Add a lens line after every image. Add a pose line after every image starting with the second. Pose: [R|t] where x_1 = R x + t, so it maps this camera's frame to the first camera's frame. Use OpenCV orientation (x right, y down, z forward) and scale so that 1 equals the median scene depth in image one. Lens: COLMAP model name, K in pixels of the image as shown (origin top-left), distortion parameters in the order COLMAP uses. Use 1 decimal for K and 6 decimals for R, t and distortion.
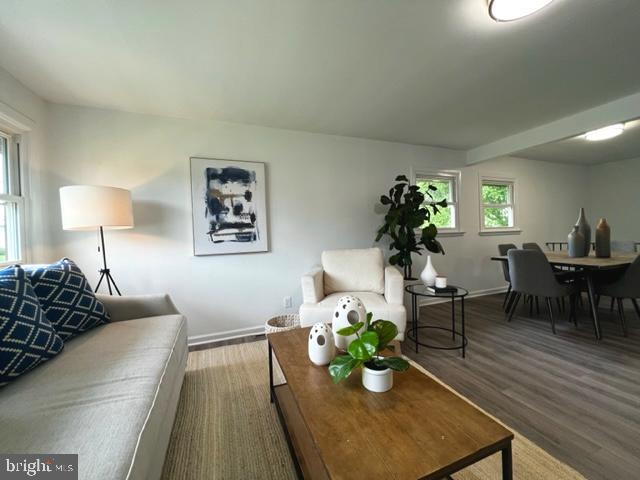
lens RADIAL K [[255.7, 0, 318.2], [0, 255.7, 237.5], [0, 0, 1]] dist [0.001290, 0.000095]
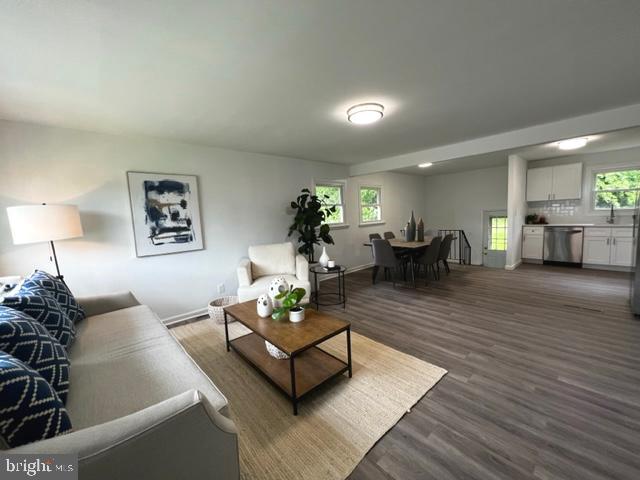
lens RADIAL K [[255.7, 0, 318.2], [0, 255.7, 237.5], [0, 0, 1]] dist [0.001290, 0.000095]
pose [[0.934775, -0.041807, 0.352771, -0.118027], [0.019311, 0.997563, 0.067050, -0.078087], [-0.354715, -0.055865, 0.933304, -0.358933]]
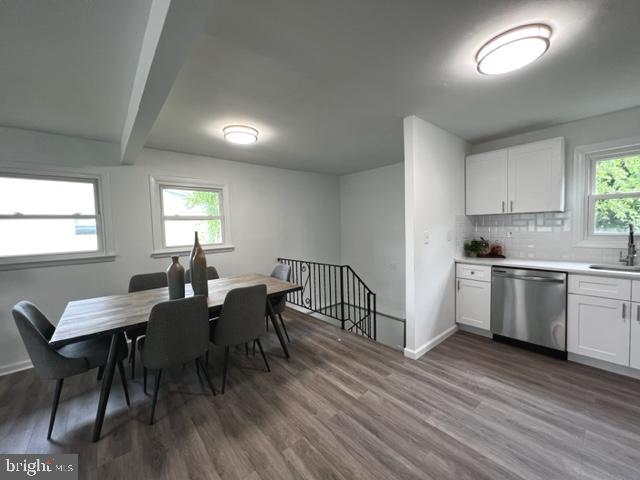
lens RADIAL K [[255.7, 0, 318.2], [0, 255.7, 237.5], [0, 0, 1]] dist [0.001290, 0.000095]
pose [[0.945895, -0.009693, 0.324327, 1.324822], [0.003134, 0.999780, 0.020740, -0.129418], [-0.324457, -0.018601, 0.945718, 0.179276]]
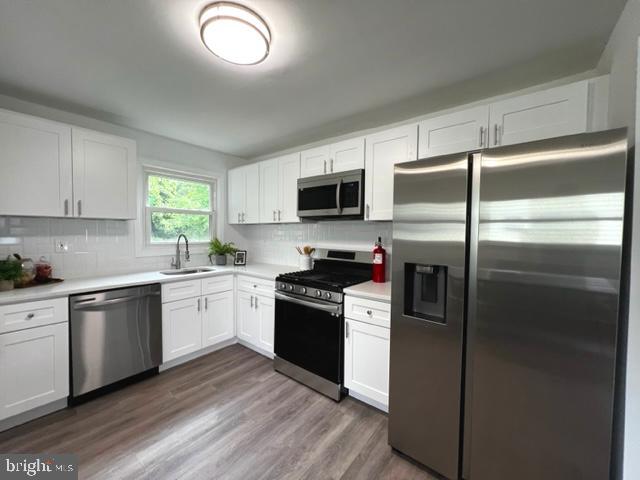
lens RADIAL K [[255.7, 0, 318.2], [0, 255.7, 237.5], [0, 0, 1]] dist [0.001290, 0.000095]
pose [[-0.510463, 0.000758, 0.859900, 1.400687], [0.014318, 0.999868, 0.007618, -0.141837], [-0.859781, 0.016201, -0.510406, 0.704933]]
